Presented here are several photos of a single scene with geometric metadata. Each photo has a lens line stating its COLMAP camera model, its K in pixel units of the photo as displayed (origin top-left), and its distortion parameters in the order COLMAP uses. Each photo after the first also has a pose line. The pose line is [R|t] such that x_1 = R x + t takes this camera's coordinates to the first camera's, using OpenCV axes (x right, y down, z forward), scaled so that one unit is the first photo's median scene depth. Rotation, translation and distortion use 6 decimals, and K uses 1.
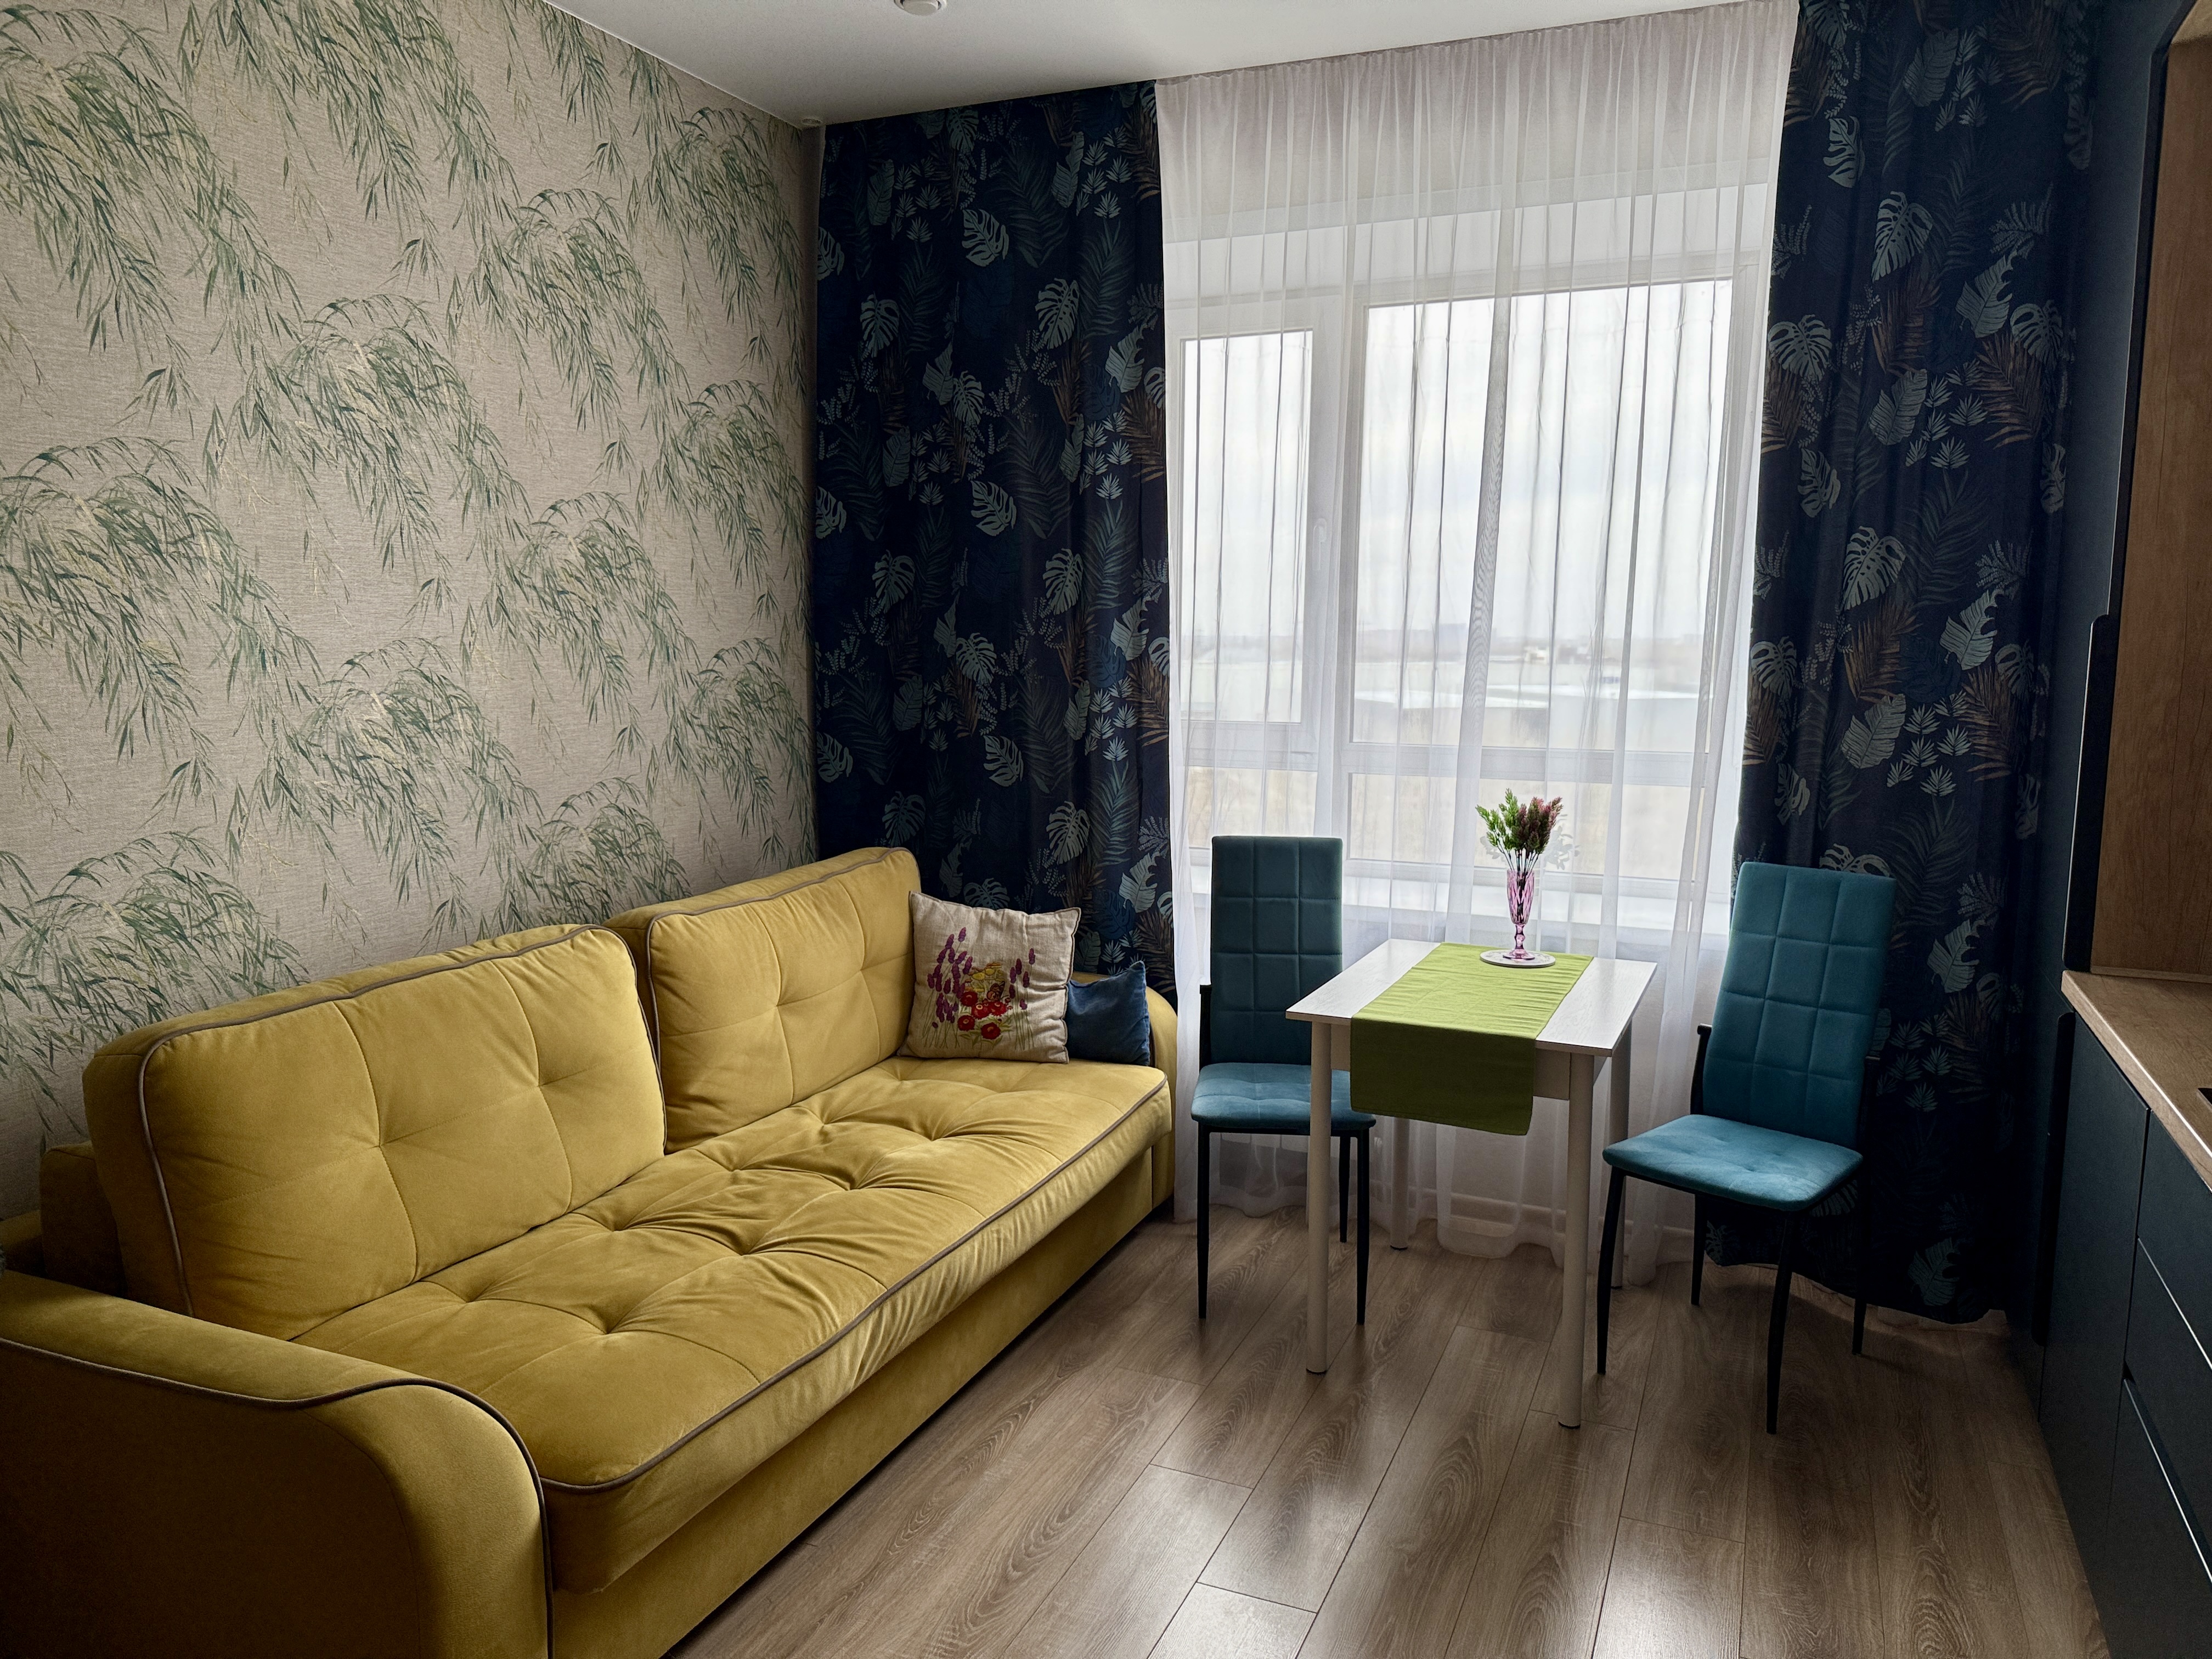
lens RADIAL K [[1545.0, 0, 1106.0], [0, 1545.0, 829.5], [0, 0, 1]] dist [0.202254, -0.243986]
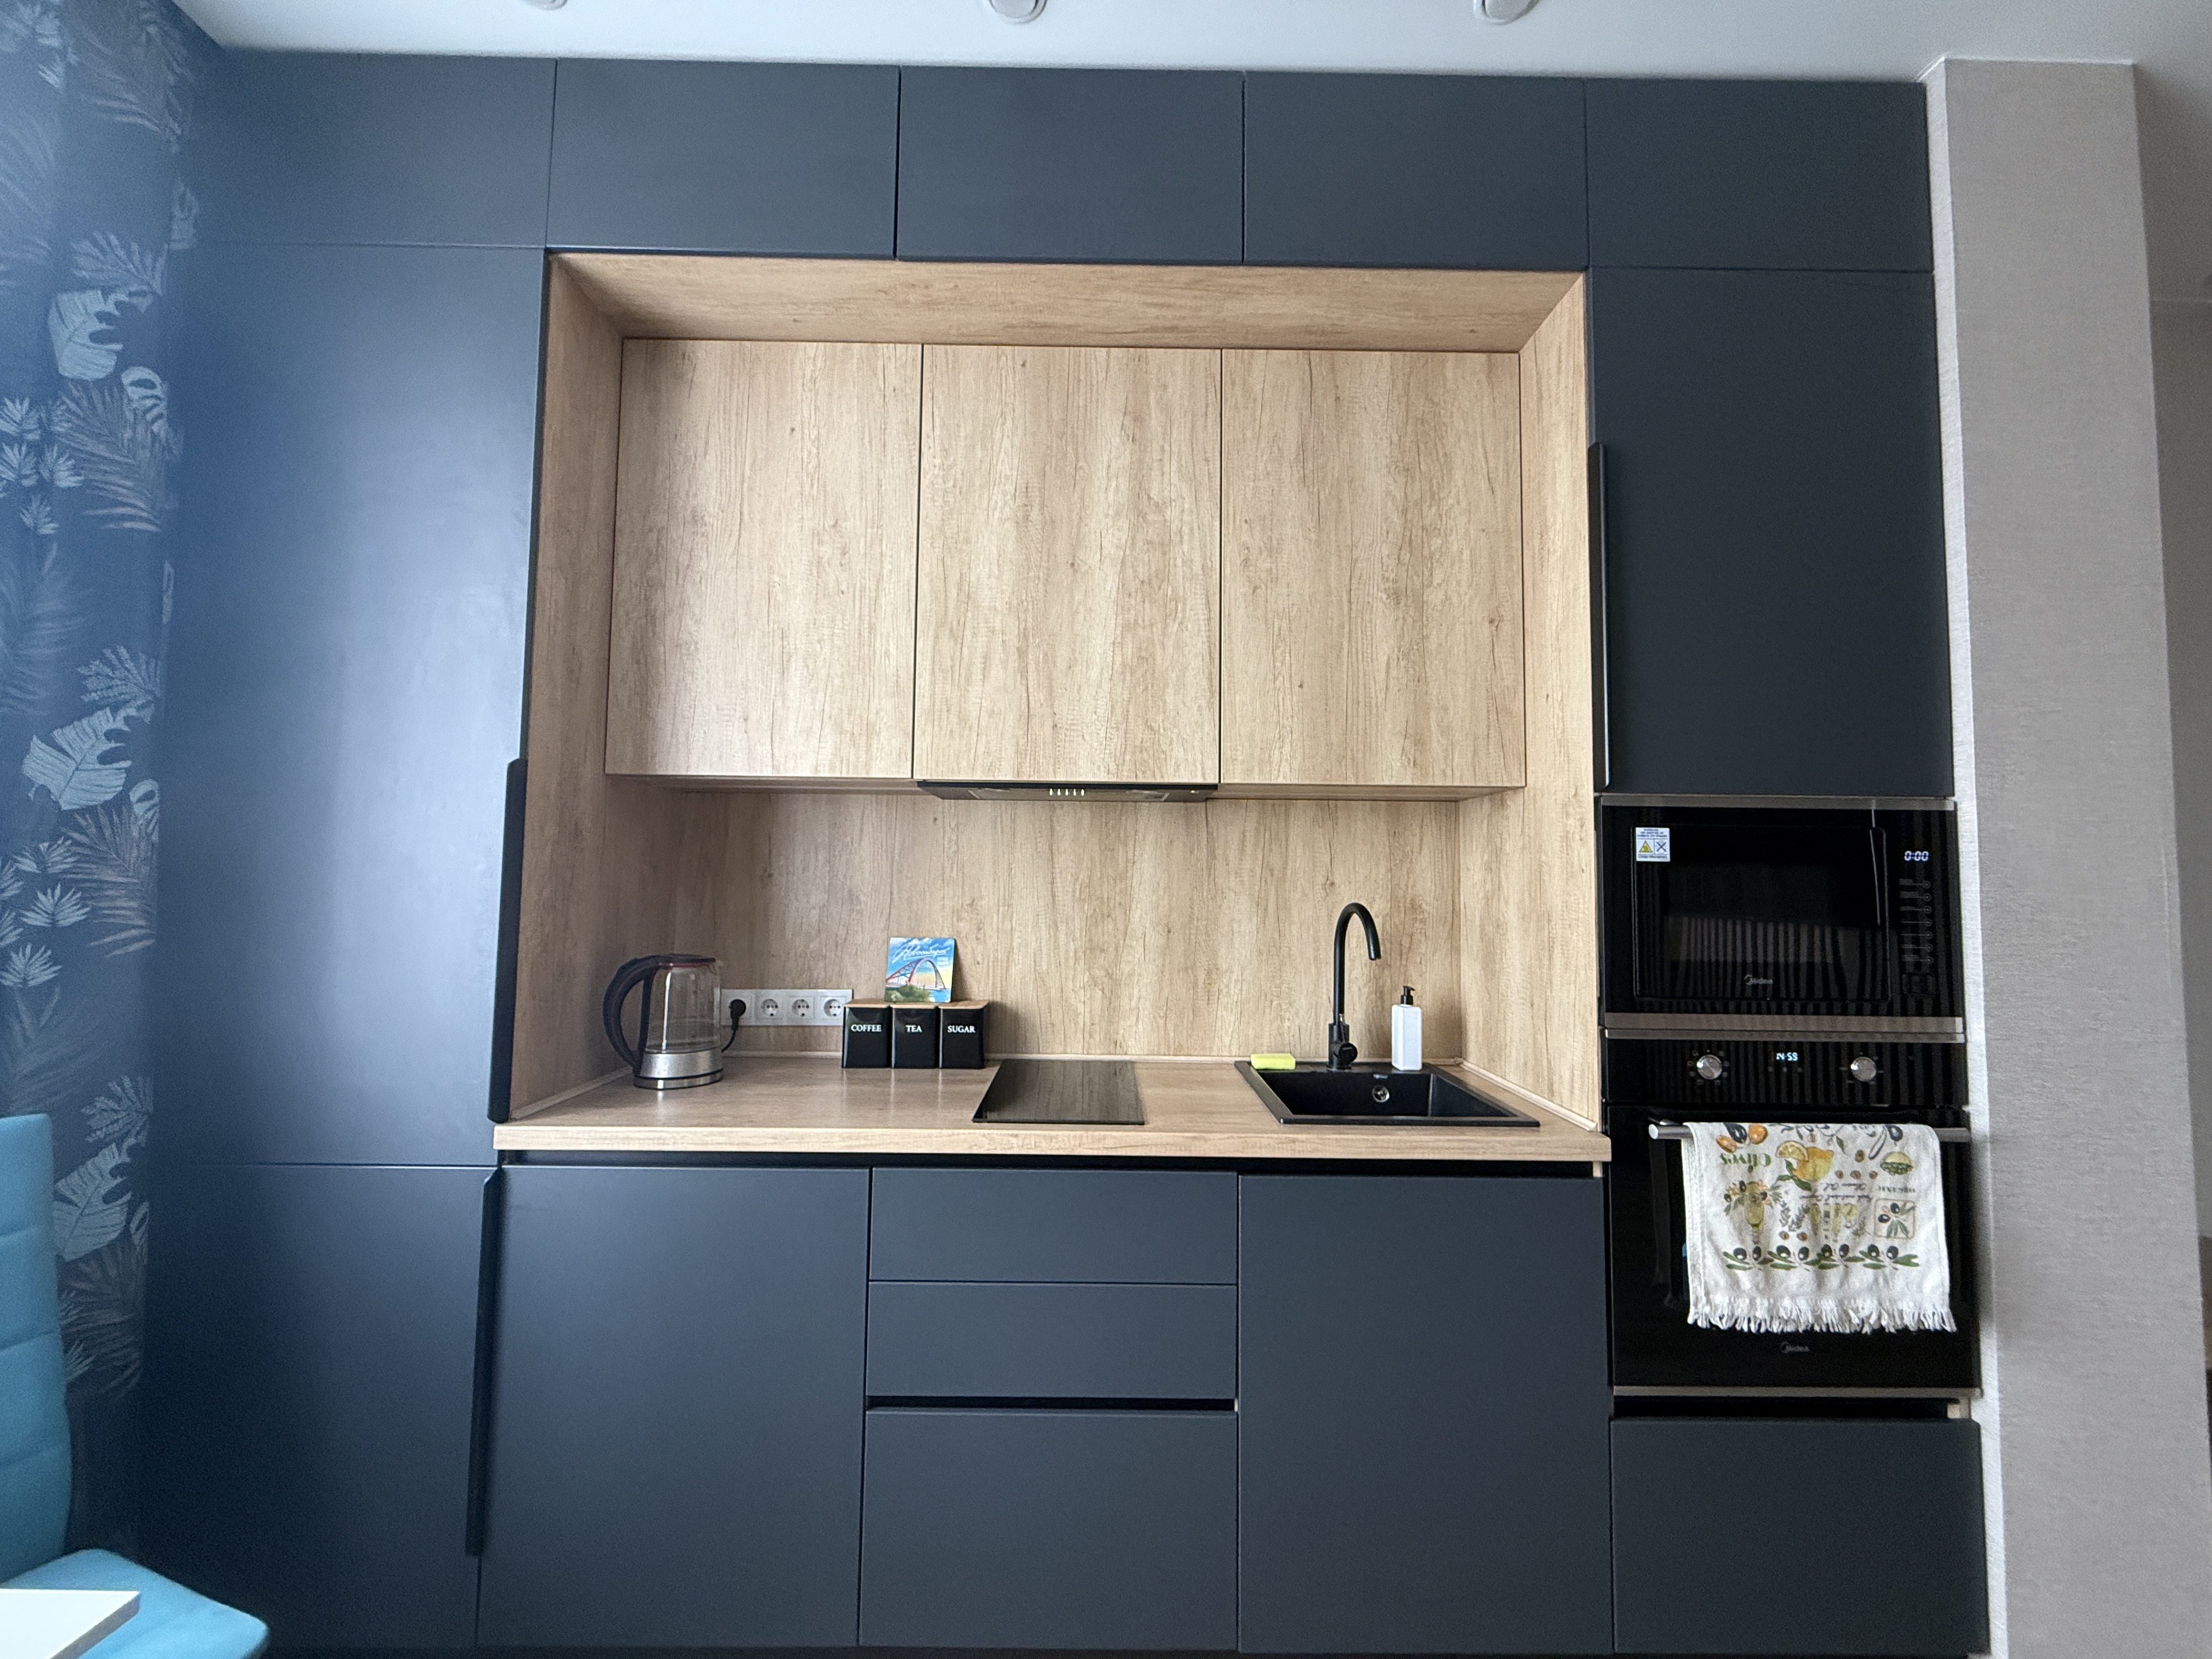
lens RADIAL K [[900.6, 0, 1106.7], [0, 900.6, 818.9], [0, 0, 1]] dist [0.001708, 0.000044]
pose [[-0.395629, 0.031602, 0.917867, -0.029497], [0.059856, 0.998170, -0.008567, -0.052546], [-0.916458, 0.051551, -0.396796, 0.608769]]
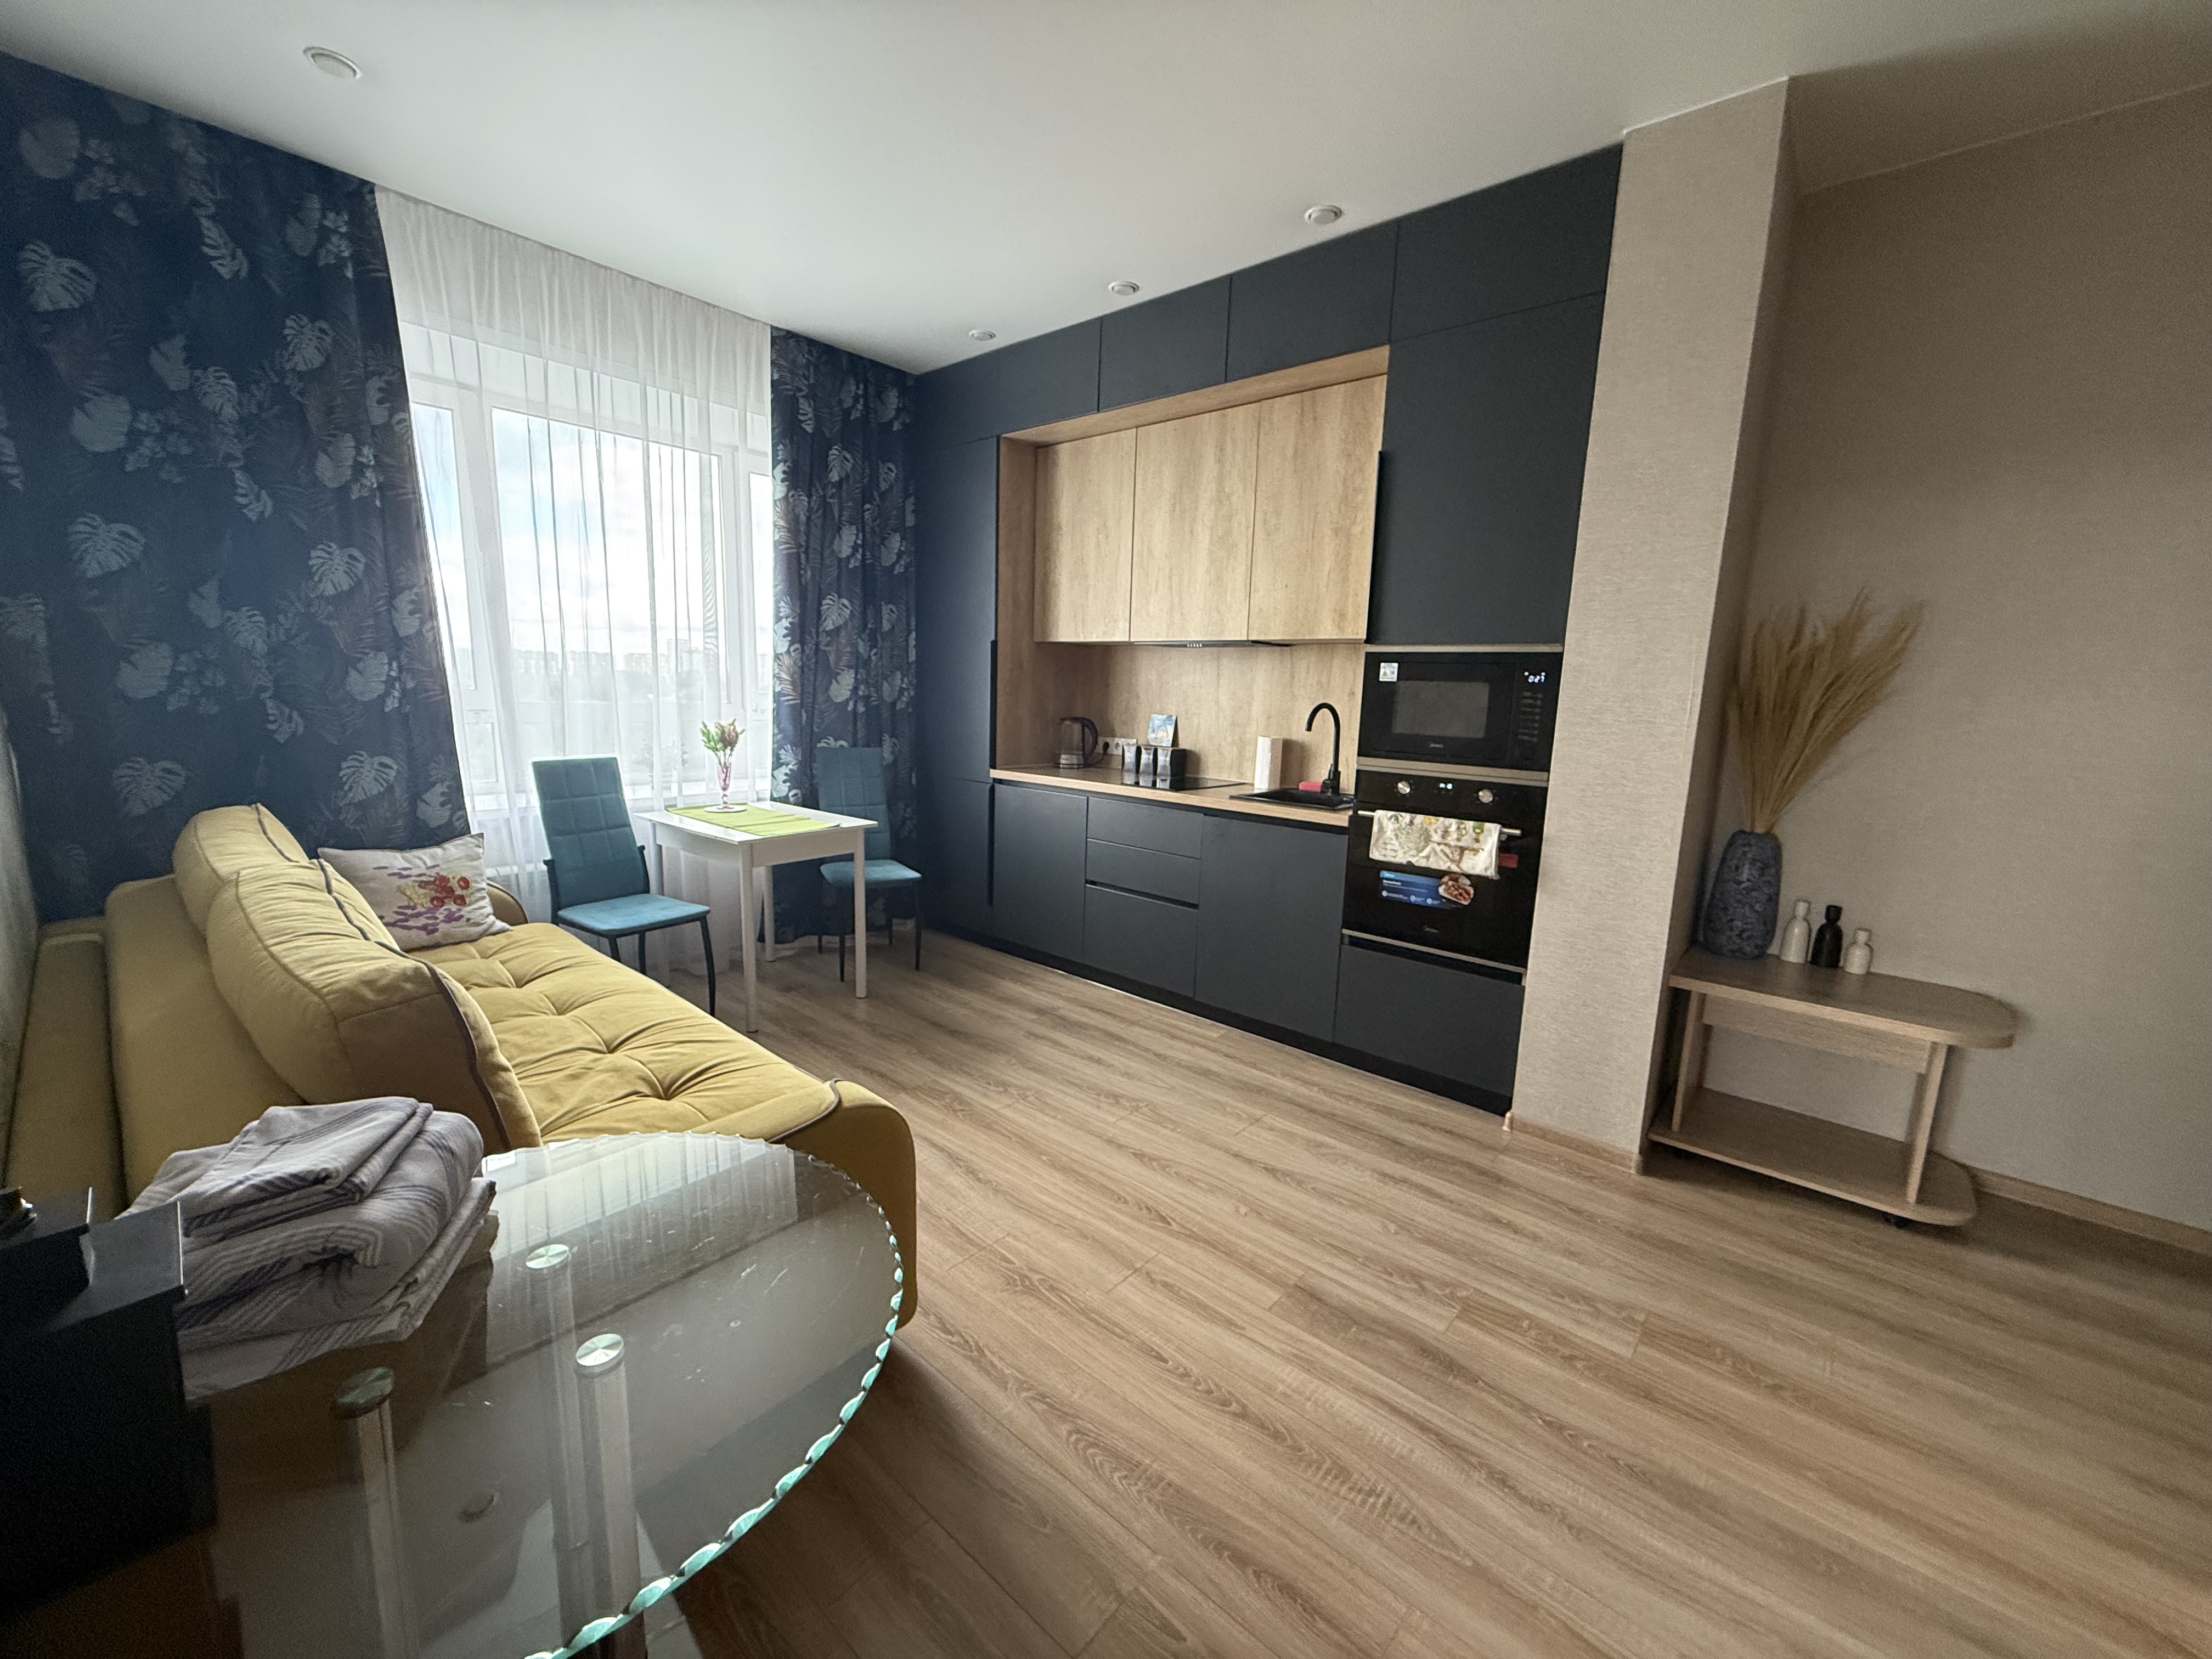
lens RADIAL K [[877.0, 0, 1106.0], [0, 877.0, 829.5], [0, 0, 1]] dist [0.000119, -0.000143]
pose [[0.316181, -0.171850, 0.933004, -0.549602], [0.062438, 0.985094, 0.160285, -0.033049], [-0.946642, 0.007576, 0.322198, 0.221433]]
